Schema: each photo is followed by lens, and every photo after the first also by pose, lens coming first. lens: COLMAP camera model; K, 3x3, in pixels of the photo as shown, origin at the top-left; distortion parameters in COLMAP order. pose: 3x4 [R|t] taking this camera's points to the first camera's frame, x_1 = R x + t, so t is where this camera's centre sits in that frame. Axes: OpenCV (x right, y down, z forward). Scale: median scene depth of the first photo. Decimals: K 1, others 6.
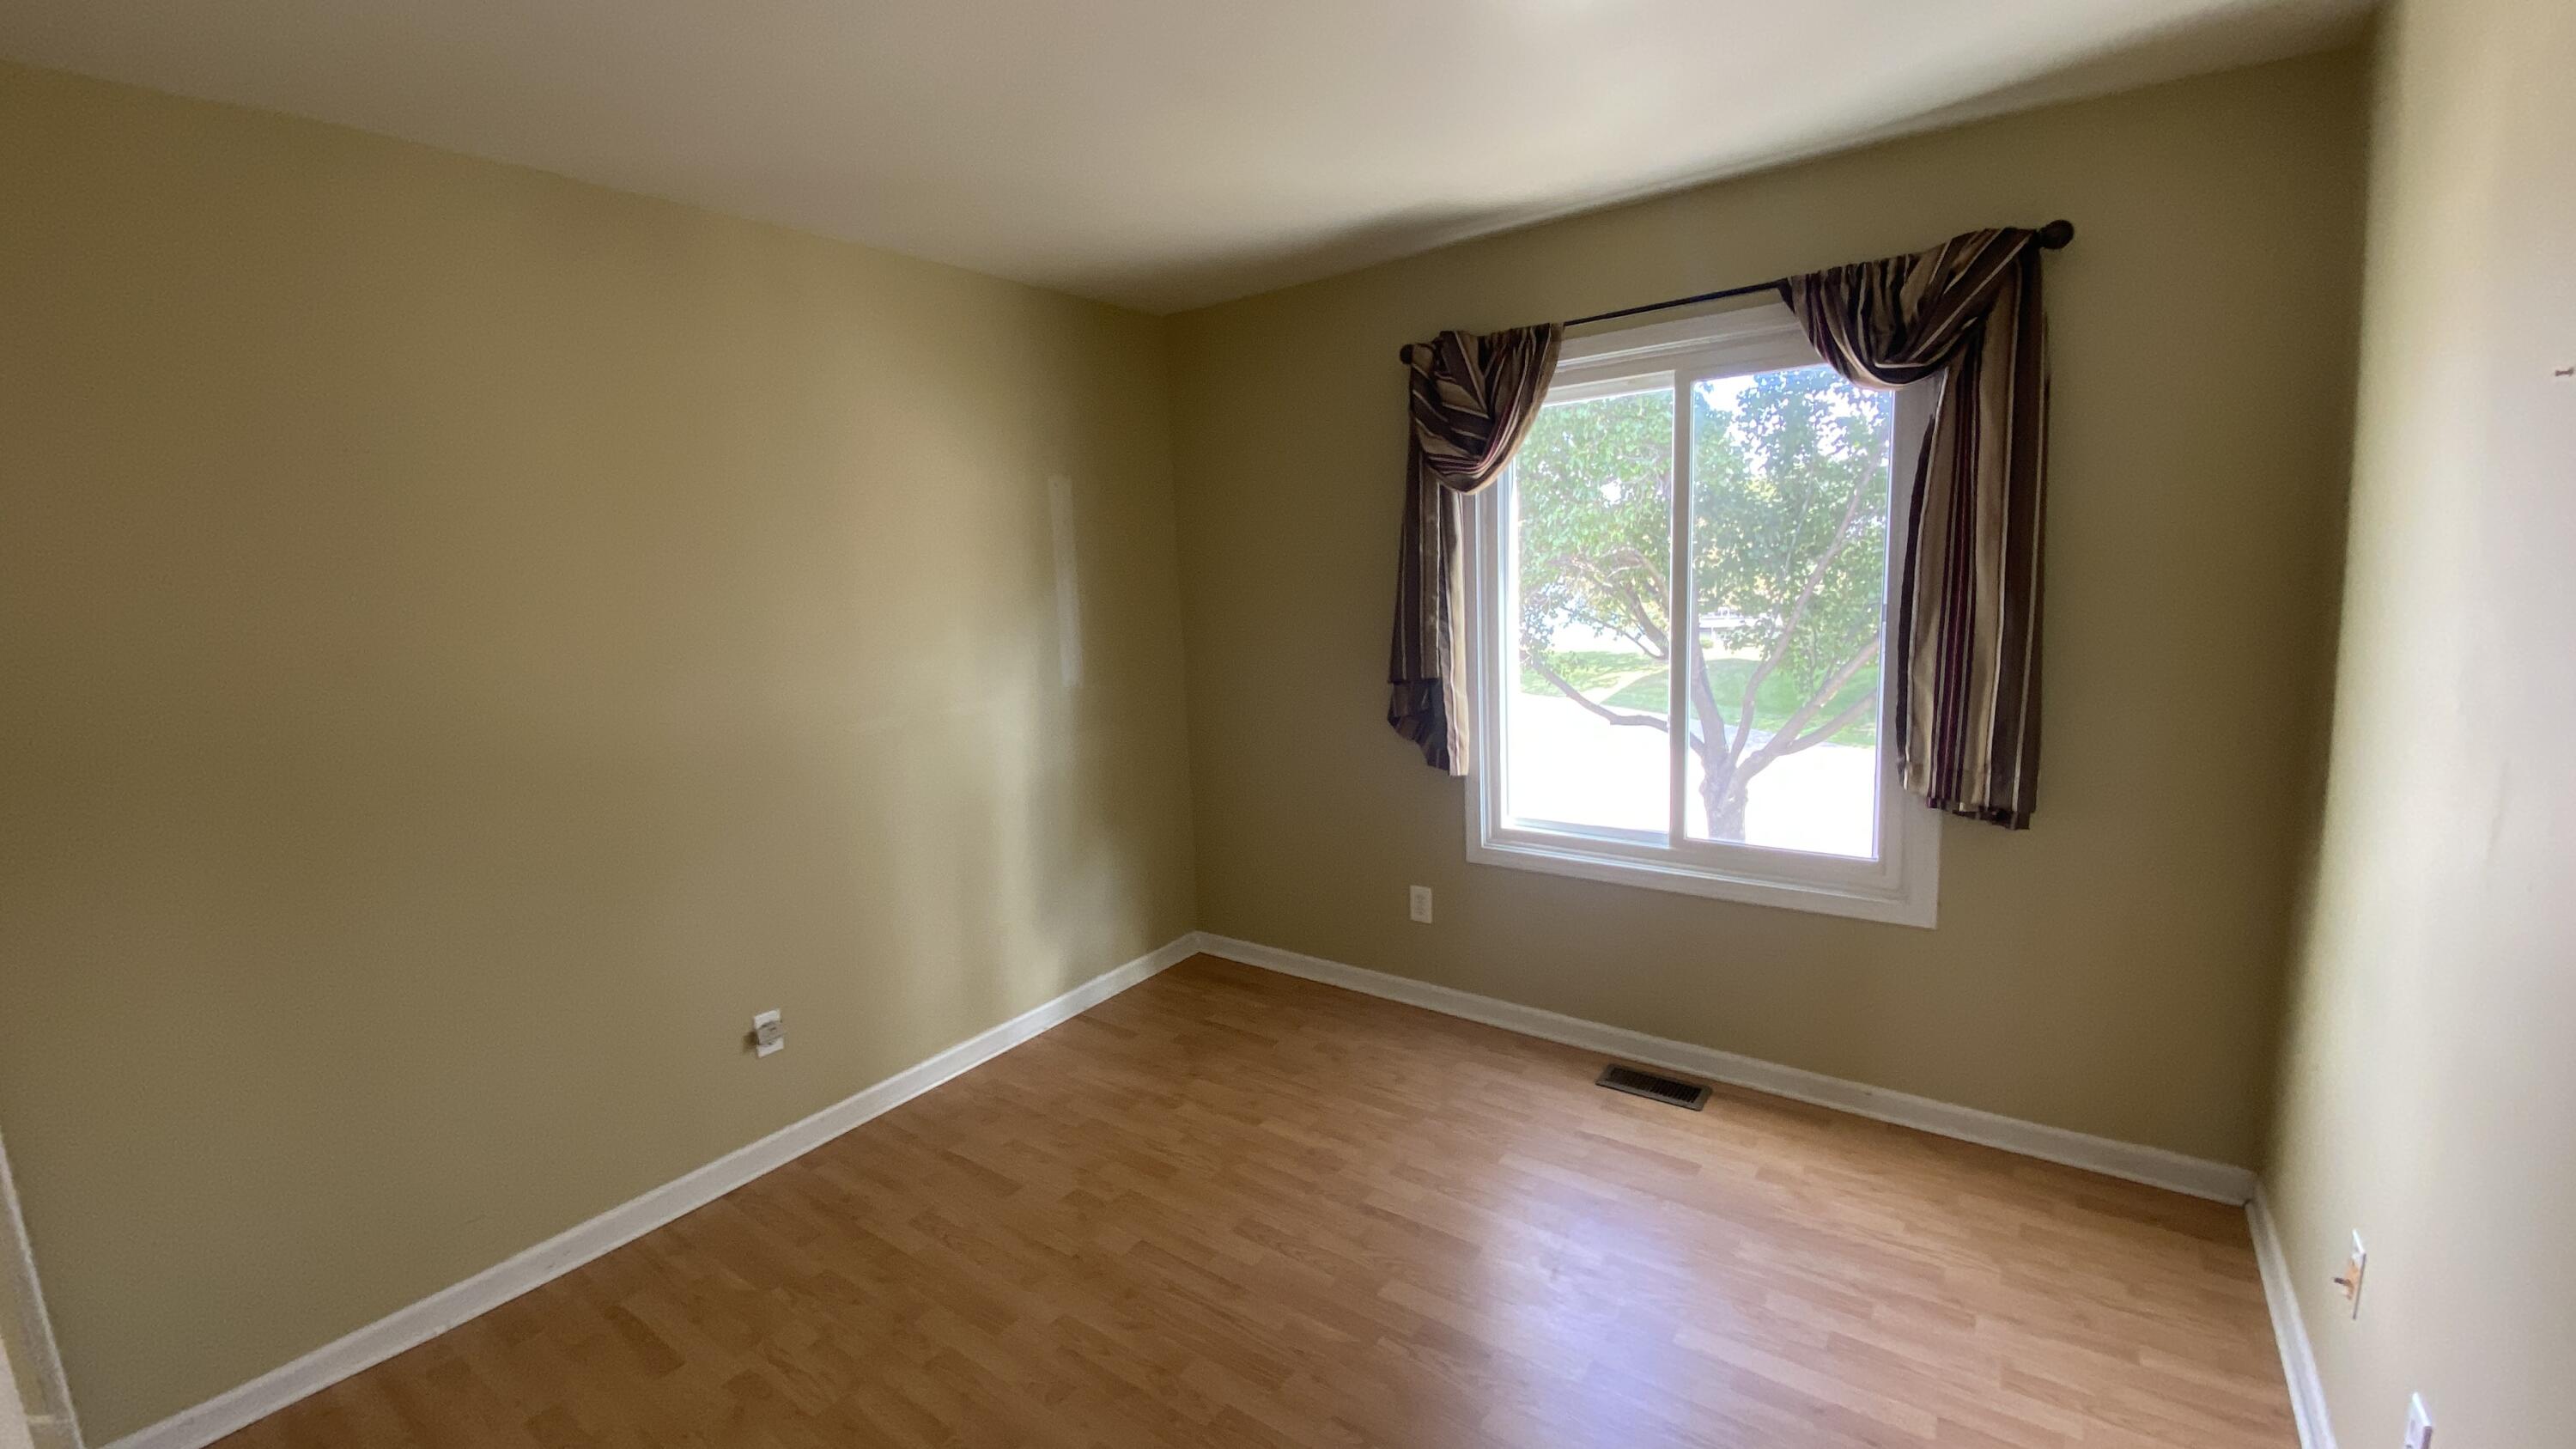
lens RADIAL K [[1048.1, 0, 1277.1], [0, 1048.1, 728.6], [0, 0, 1]] dist [0.047380, -0.051559]
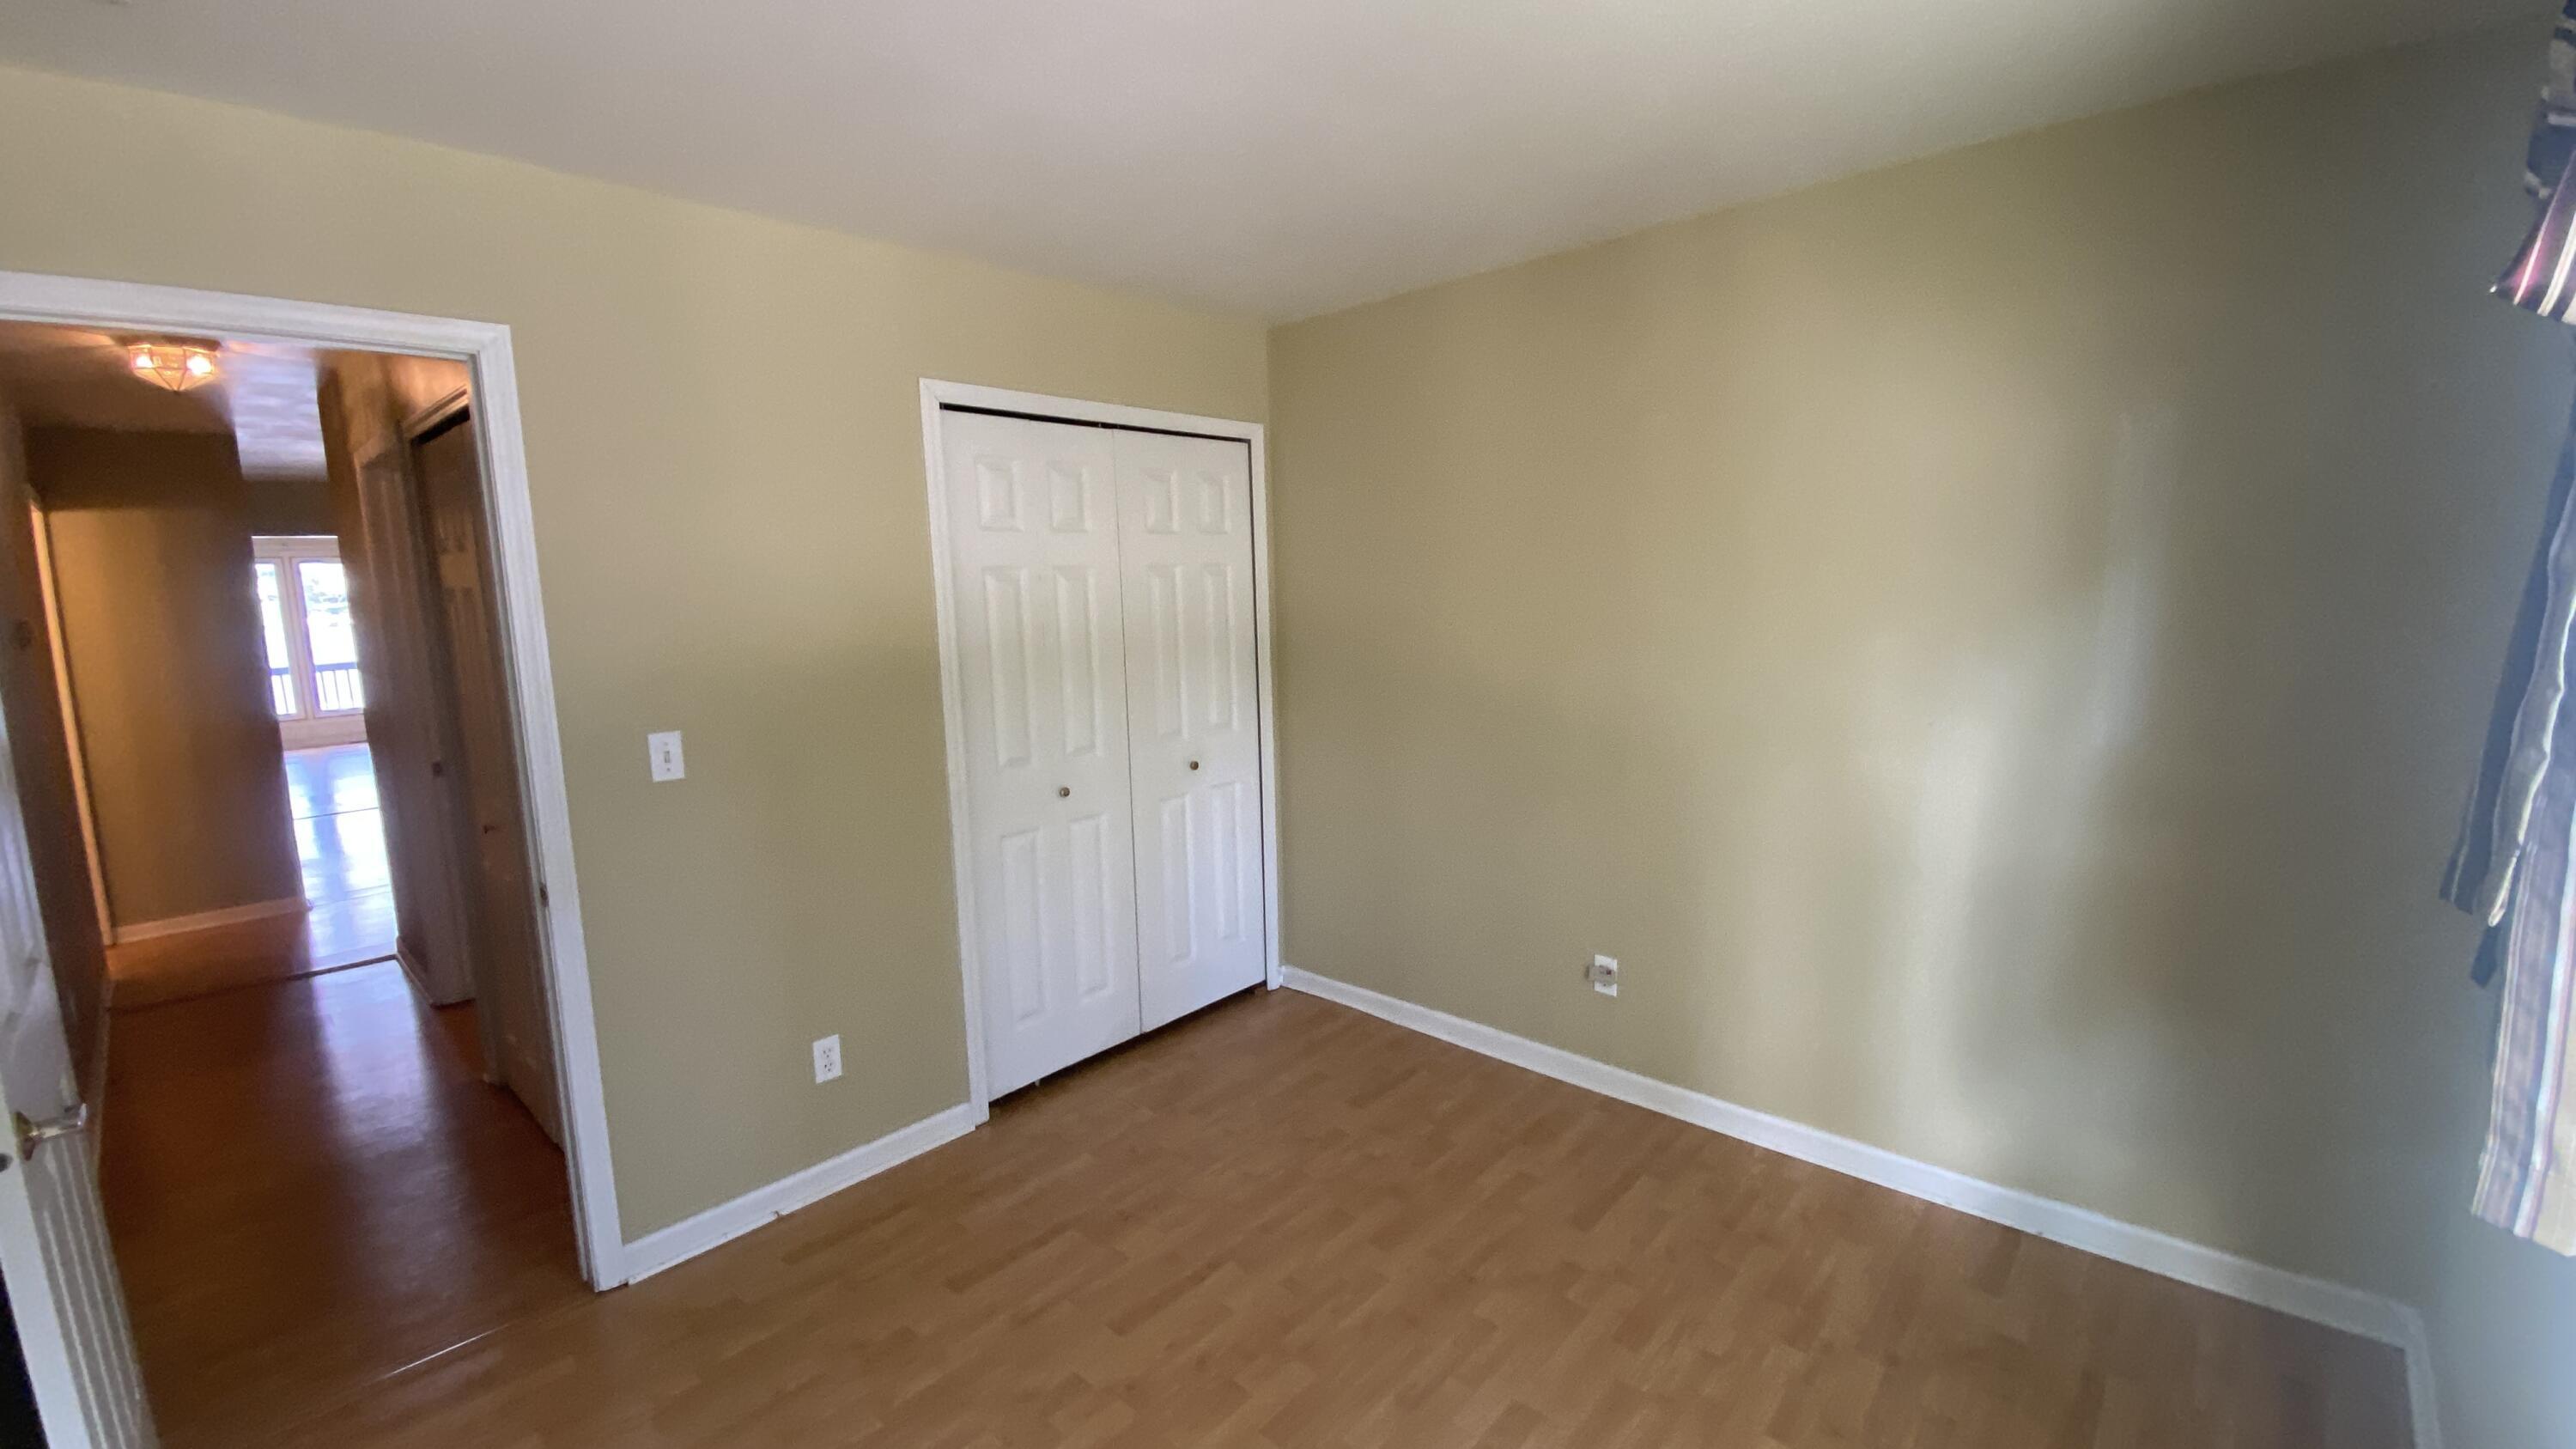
lens RADIAL K [[1048.1, 0, 1277.1], [0, 1048.1, 728.6], [0, 0, 1]] dist [0.047380, -0.051559]
pose [[-0.106441, 0.198008, -0.974404, 0.585414], [-0.125793, 0.969415, 0.210736, -0.154524], [0.986330, 0.145005, -0.078278, 0.705163]]
